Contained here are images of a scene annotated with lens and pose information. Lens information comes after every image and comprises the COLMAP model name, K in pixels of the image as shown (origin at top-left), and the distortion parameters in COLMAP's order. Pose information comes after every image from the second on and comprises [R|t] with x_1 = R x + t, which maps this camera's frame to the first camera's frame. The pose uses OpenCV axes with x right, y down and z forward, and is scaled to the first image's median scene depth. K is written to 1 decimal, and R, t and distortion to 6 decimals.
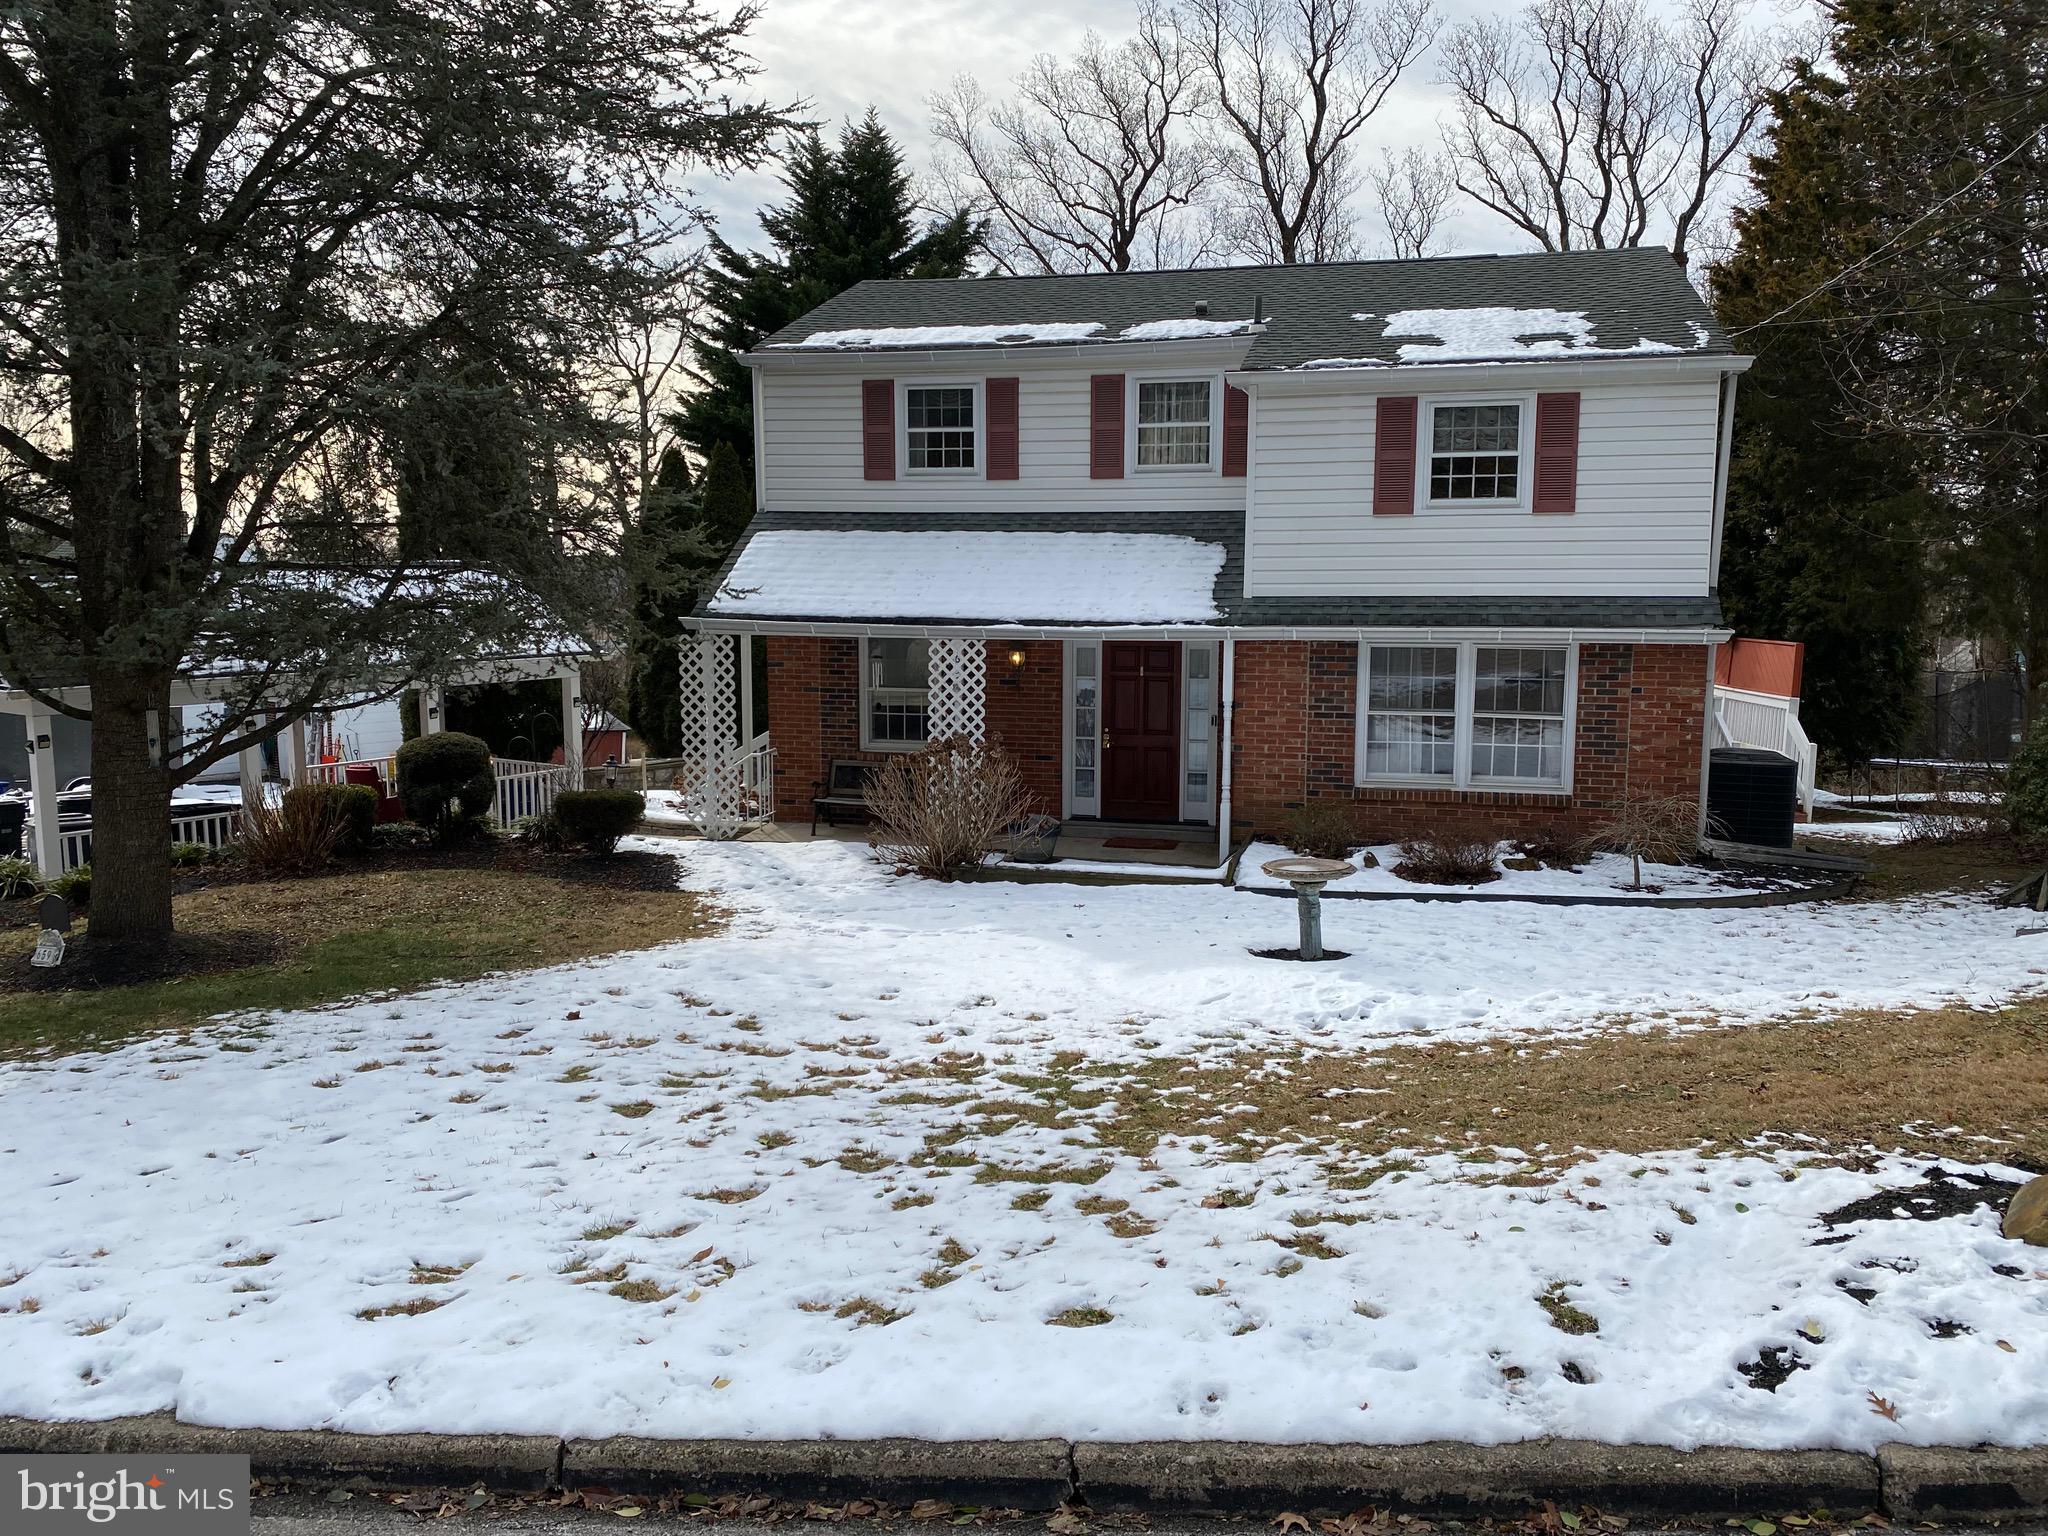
lens RADIAL K [[1571.8, 0, 1024.0], [0, 1571.8, 768.0], [0, 0, 1]] dist [0.064601, -0.114437]
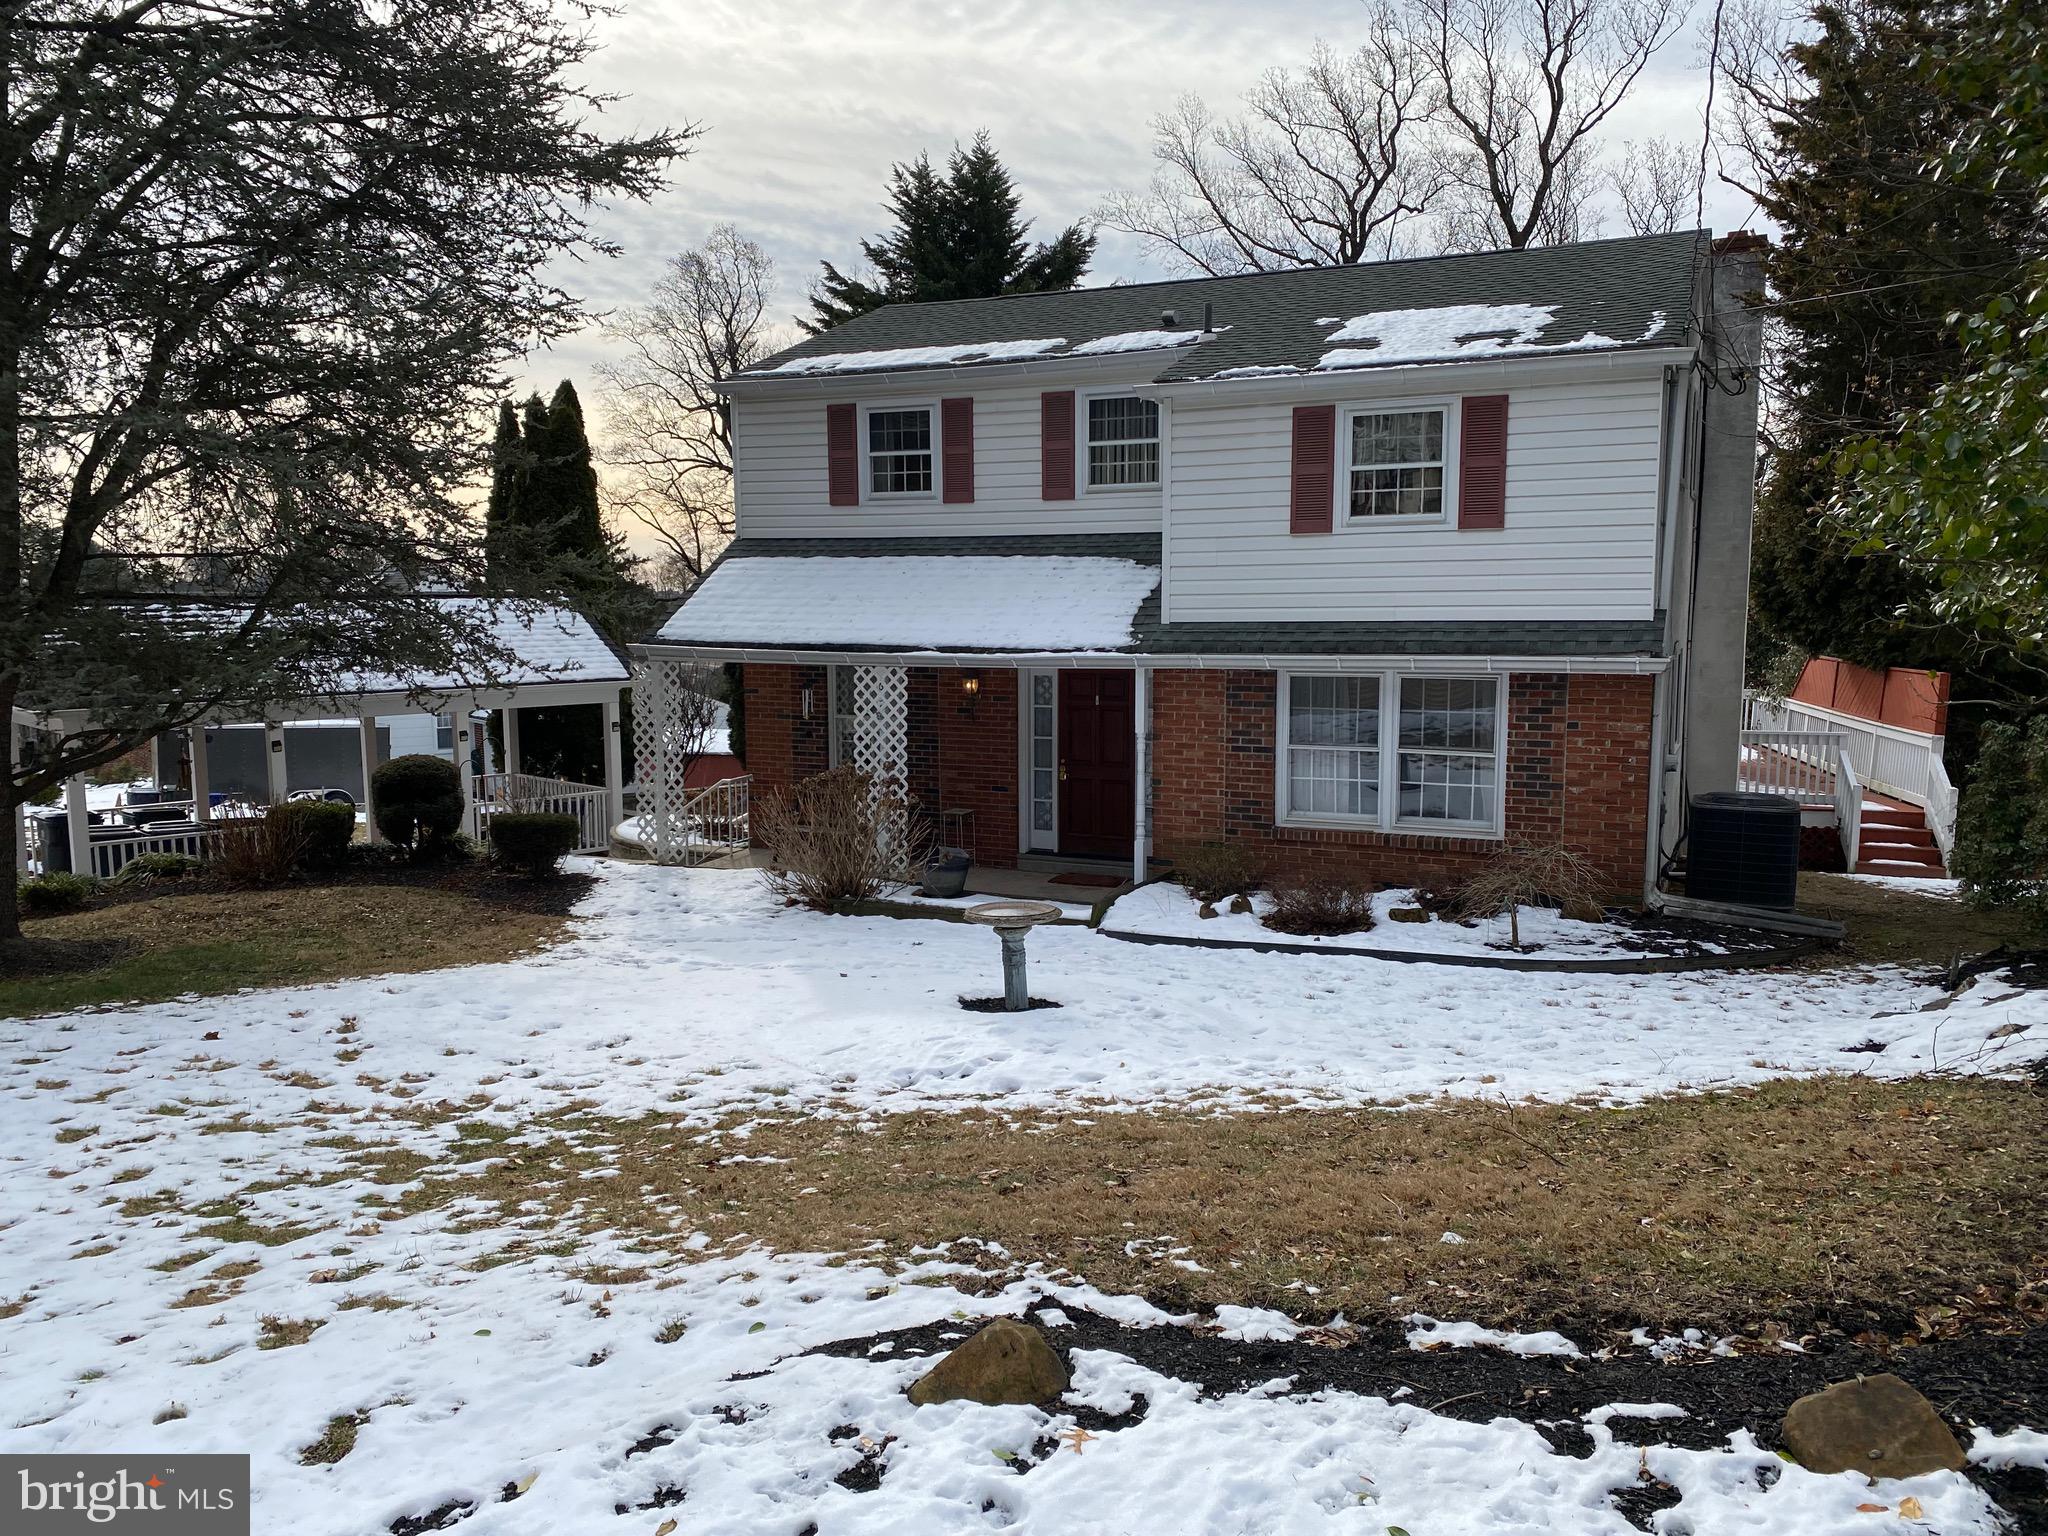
lens RADIAL K [[1566.2, 0, 1139.2], [0, 1566.2, 788.3], [0, 0, 1]] dist [0.078574, -0.110579]
pose [[0.981009, 0.017316, -0.193188, 0.315828], [-0.018308, 0.999827, -0.003351, -0.005956], [0.193096, 0.006824, 0.981156, 0.076696]]
